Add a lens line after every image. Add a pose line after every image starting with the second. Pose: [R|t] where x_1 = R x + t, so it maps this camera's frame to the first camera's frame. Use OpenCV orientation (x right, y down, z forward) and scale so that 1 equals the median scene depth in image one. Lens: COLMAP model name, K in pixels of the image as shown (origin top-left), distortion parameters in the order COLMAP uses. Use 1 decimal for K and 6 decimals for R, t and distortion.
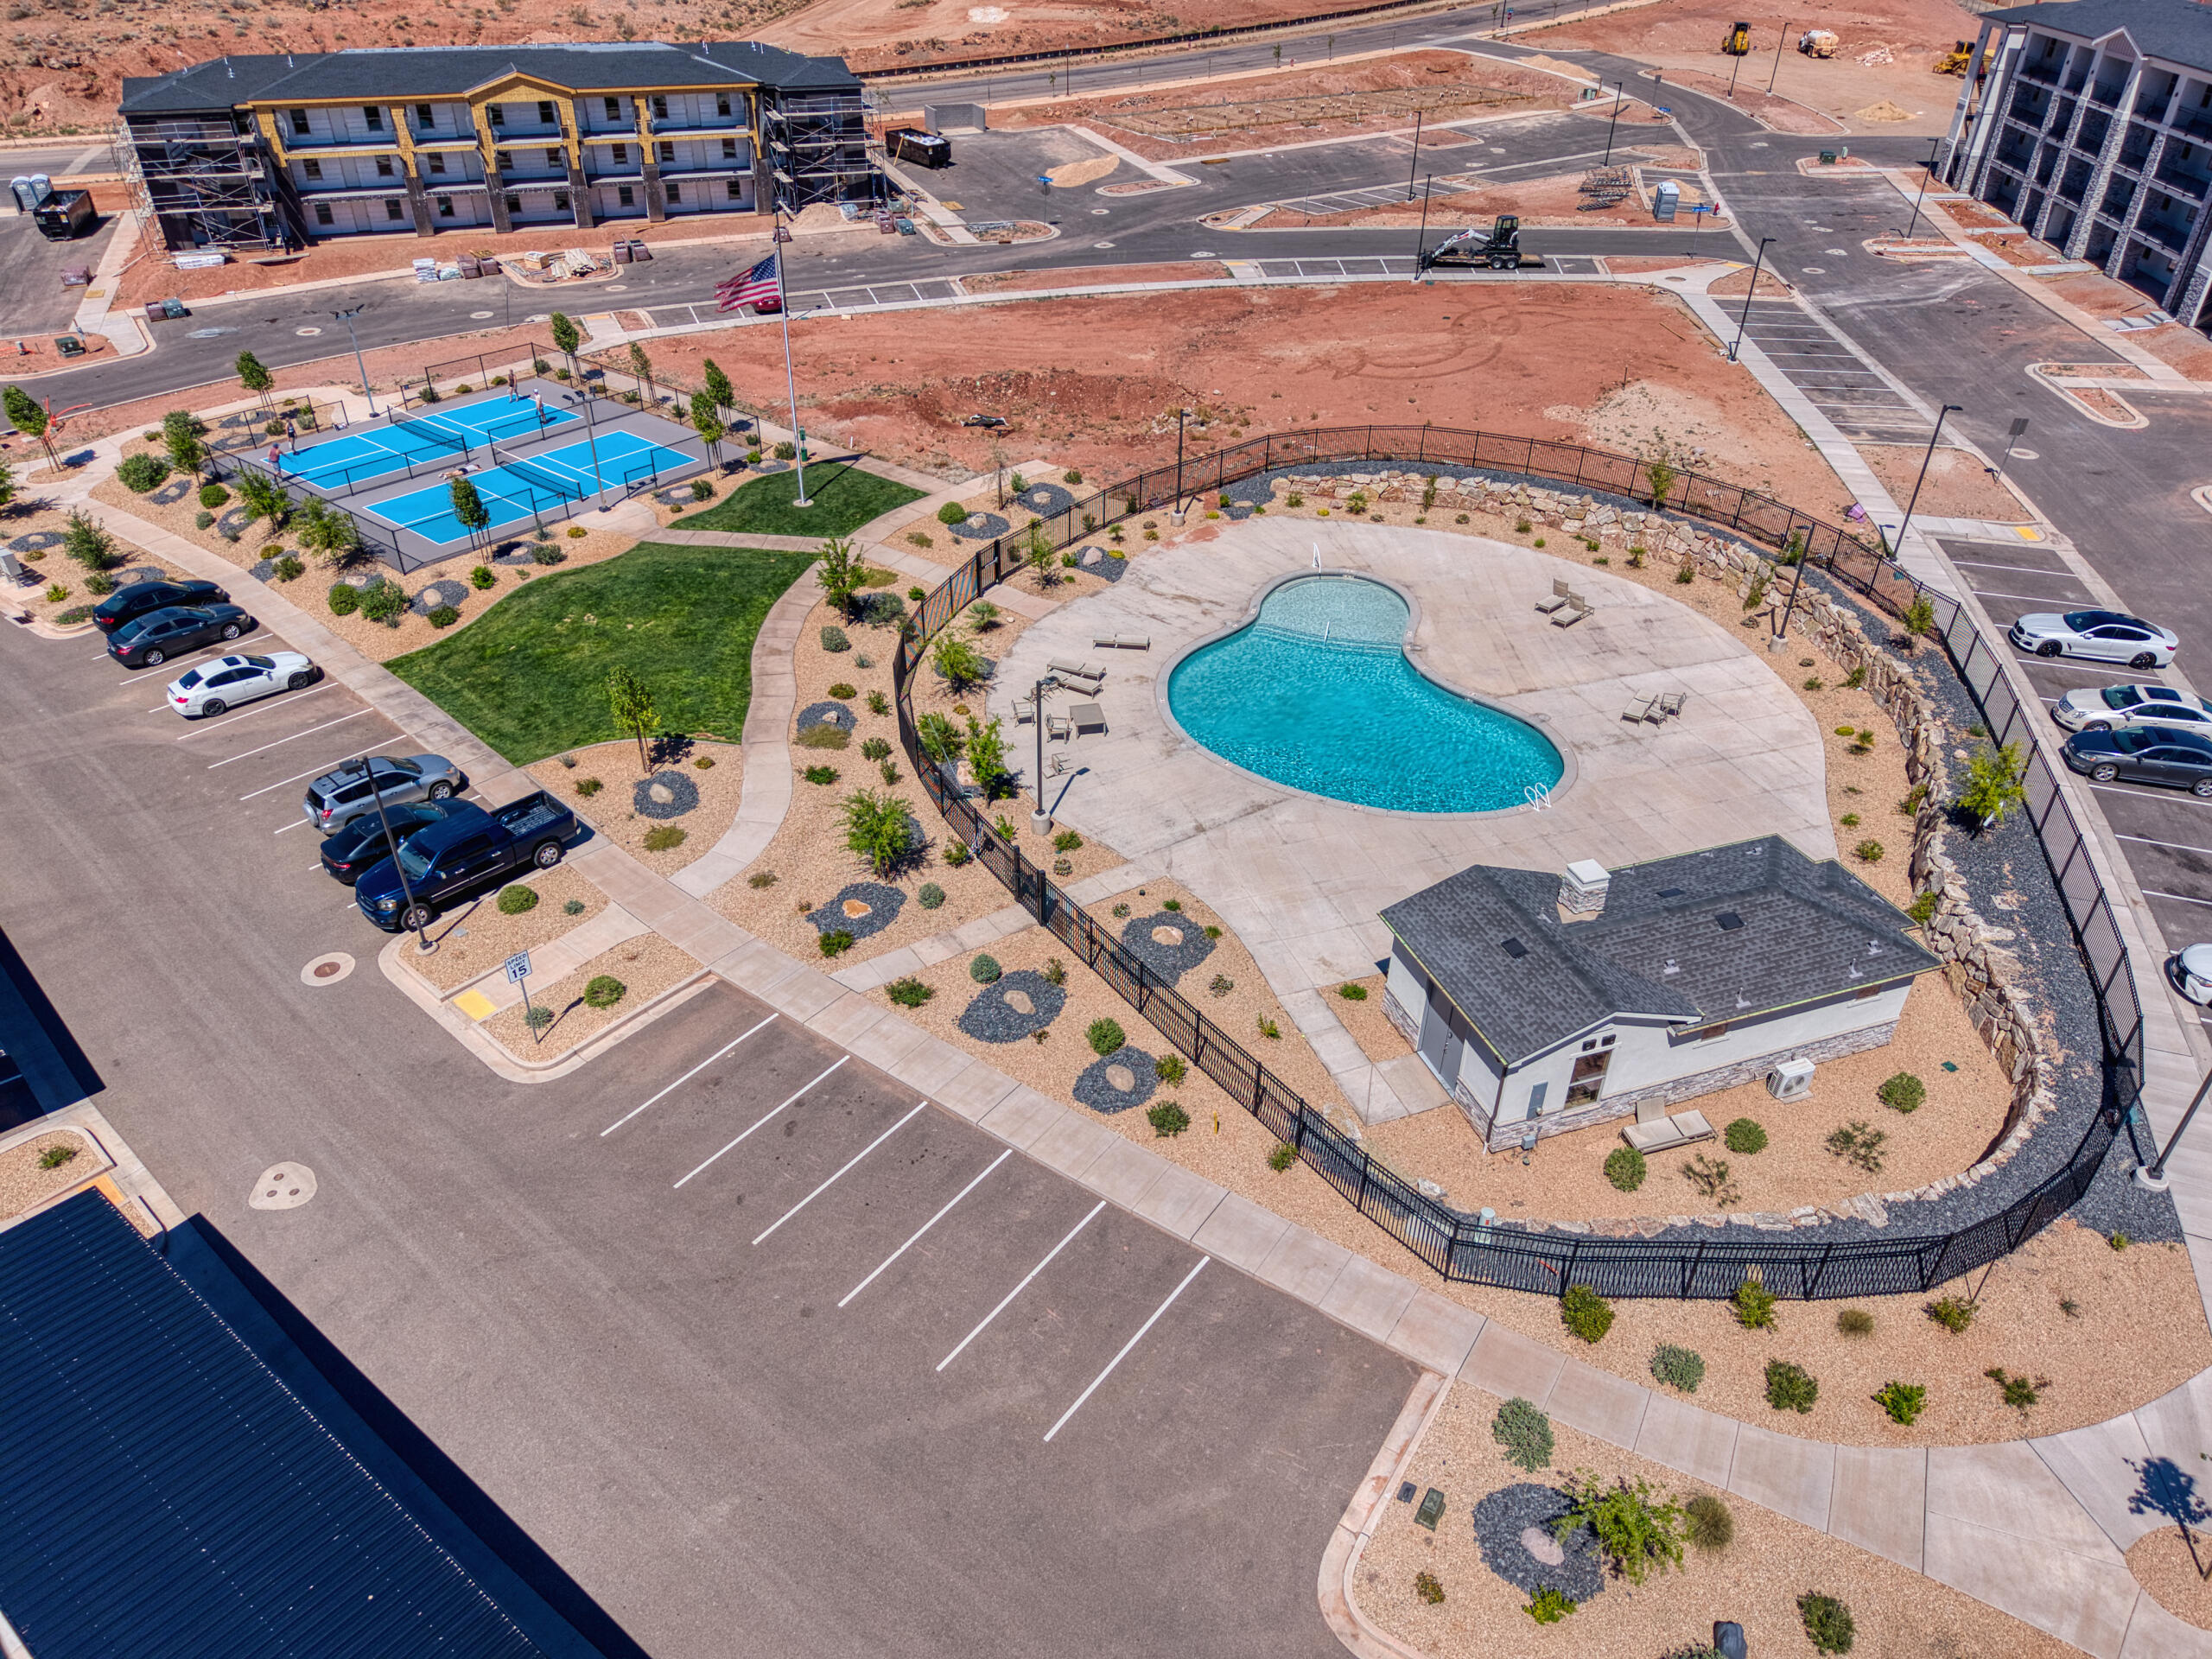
lens RADIAL K [[1482.1, 0, 1117.4], [0, 1482.1, 835.1], [0, 0, 1]] dist [0.016175, -0.014319]
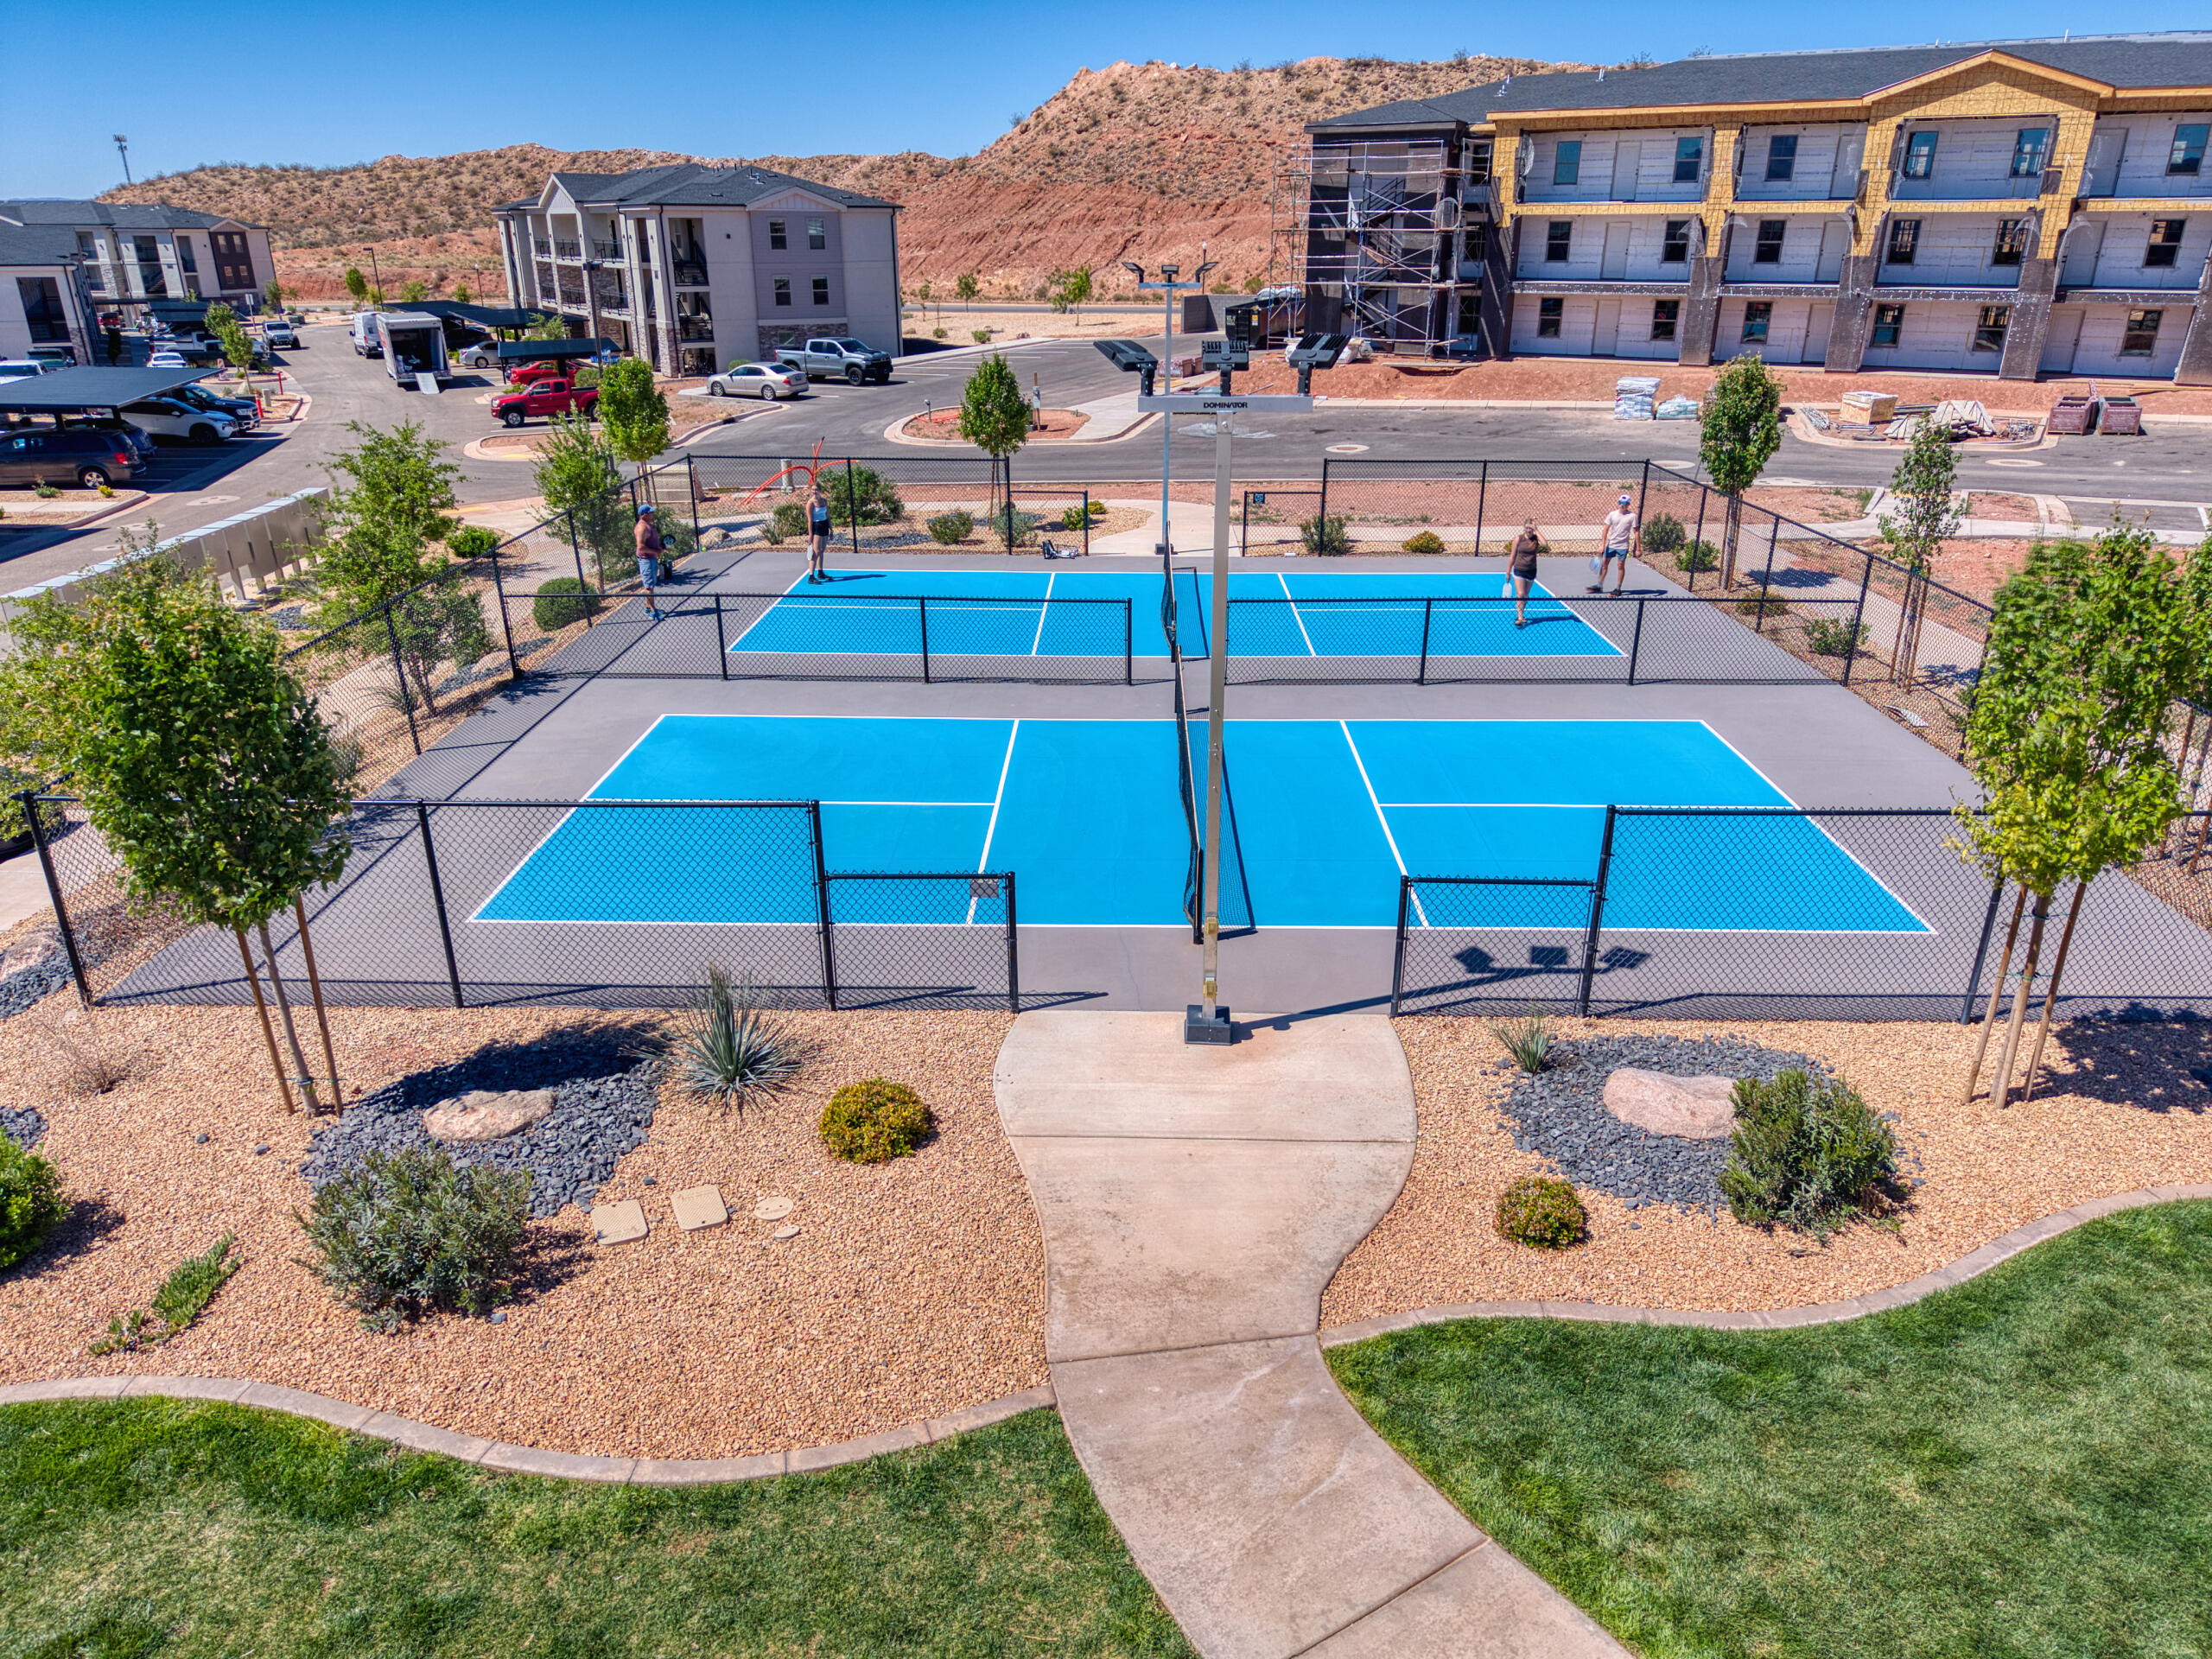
lens RADIAL K [[1482.1, 0, 1112.0], [0, 1482.1, 824.5], [0, 0, 1]] dist [0.016175, -0.014319]
pose [[0.610275, 0.278795, -0.741511, -0.226422], [-0.435105, 0.900165, -0.019652, -0.231909], [0.662004, 0.334628, 0.670653, 0.862061]]
